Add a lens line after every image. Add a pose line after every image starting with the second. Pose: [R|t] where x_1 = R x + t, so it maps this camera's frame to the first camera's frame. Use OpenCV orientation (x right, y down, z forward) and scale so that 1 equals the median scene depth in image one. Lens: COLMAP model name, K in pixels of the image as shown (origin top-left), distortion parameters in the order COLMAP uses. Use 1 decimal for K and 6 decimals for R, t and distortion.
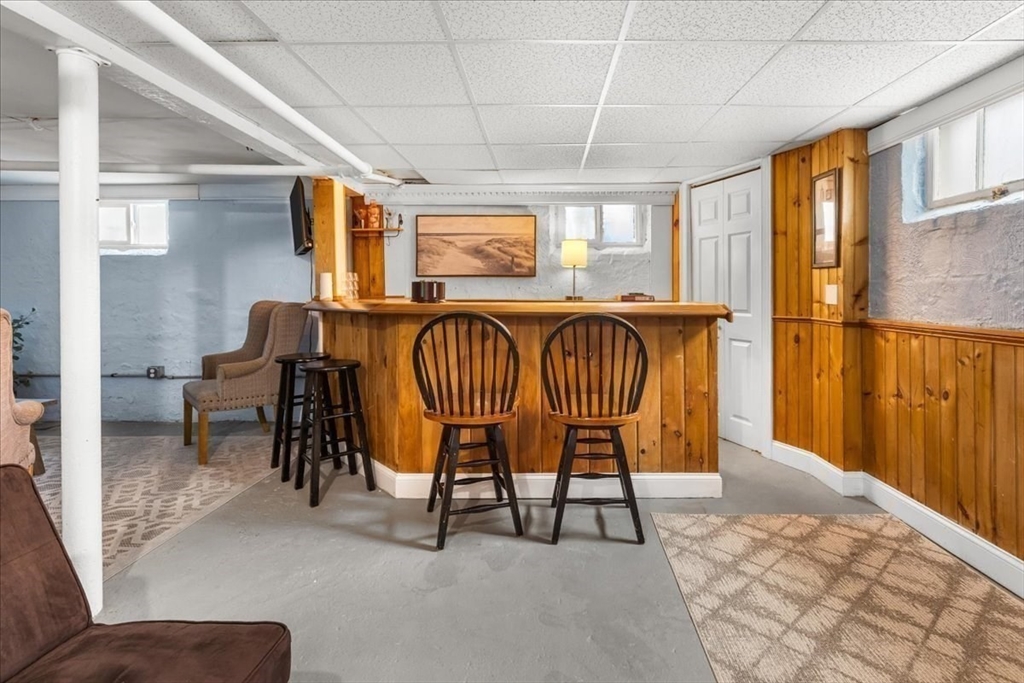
lens RADIAL K [[470.8, 0, 517.9], [0, 470.8, 311.2], [0, 0, 1]] dist [0.003397, -0.000442]
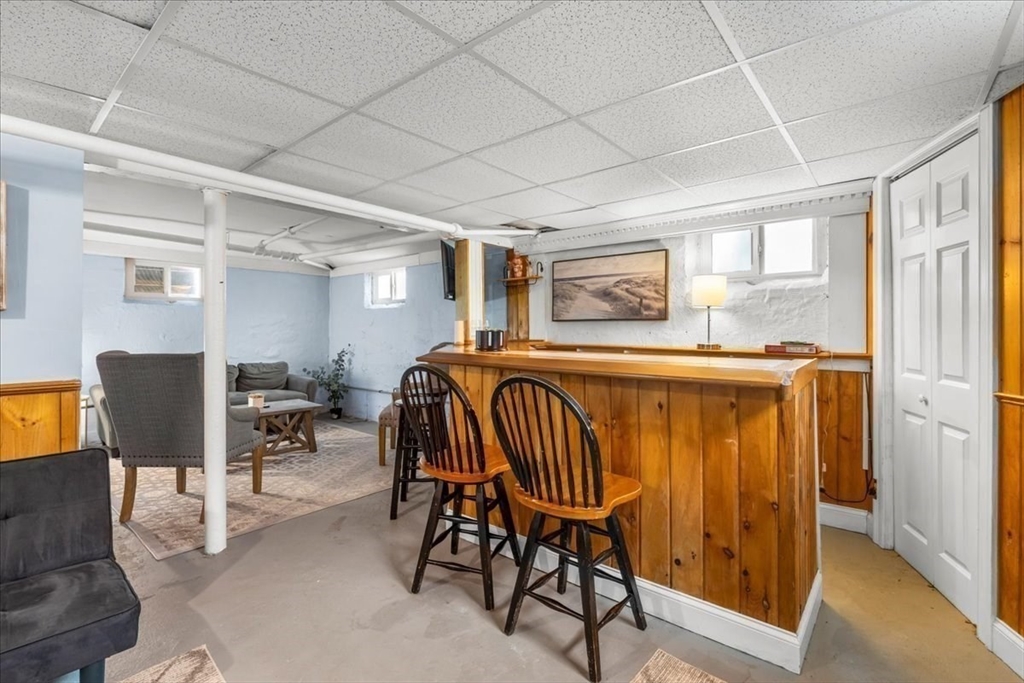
lens RADIAL K [[442.0, 0, 512.0], [0, 442.0, 341.5], [0, 0, 1]] dist [-0.000441, -0.000091]
pose [[0.790479, 0.017319, -0.612244, 0.311738], [-0.022520, 0.999746, -0.000795, -0.027280], [0.612074, 0.014416, 0.790669, 0.186969]]
